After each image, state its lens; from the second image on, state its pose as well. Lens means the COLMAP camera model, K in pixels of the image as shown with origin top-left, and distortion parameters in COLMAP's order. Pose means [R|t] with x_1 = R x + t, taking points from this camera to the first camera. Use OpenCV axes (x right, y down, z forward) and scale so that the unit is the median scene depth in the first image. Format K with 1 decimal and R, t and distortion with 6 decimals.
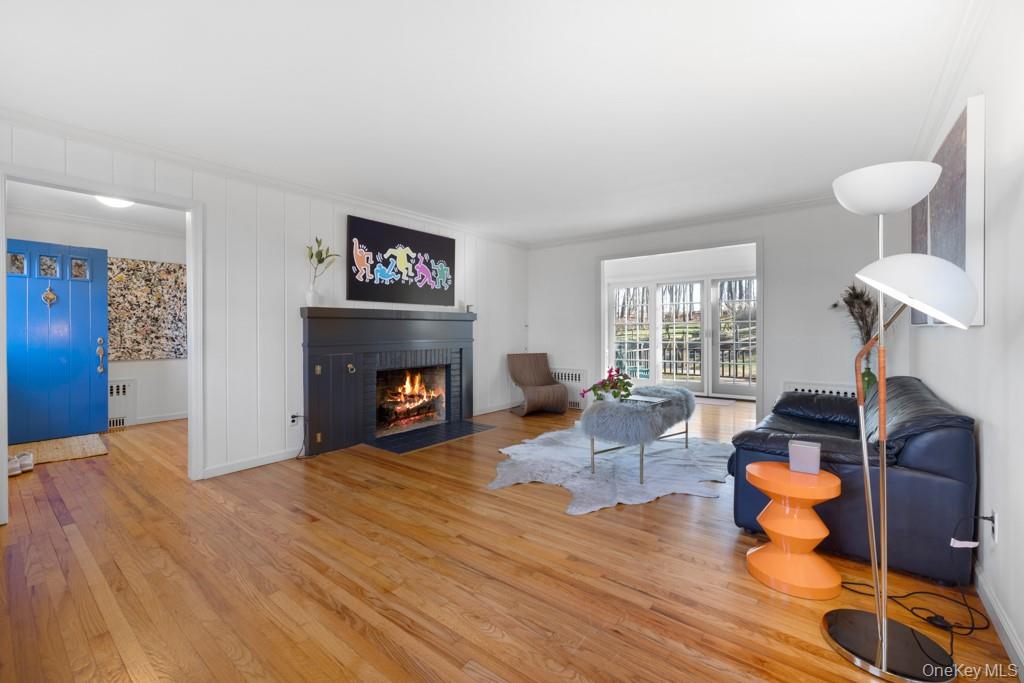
lens RADIAL K [[439.2, 0, 509.3], [0, 439.2, 334.8], [0, 0, 1]] dist [-0.002476, 0.000839]
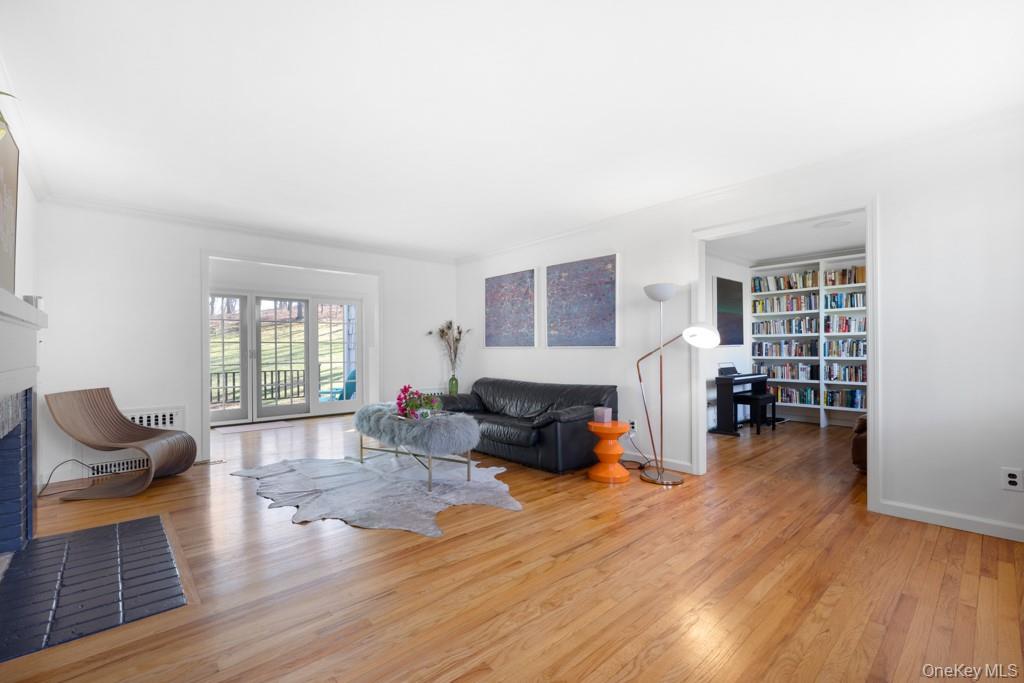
lens RADIAL K [[439.2, 0, 504.2], [0, 439.2, 349.9], [0, 0, 1]] dist [-0.002476, 0.000839]
pose [[0.165073, 0.001466, 0.986280, -0.552339], [0.014505, 0.999887, -0.003913, -0.002337], [-0.986175, 0.014952, 0.165033, 0.468120]]
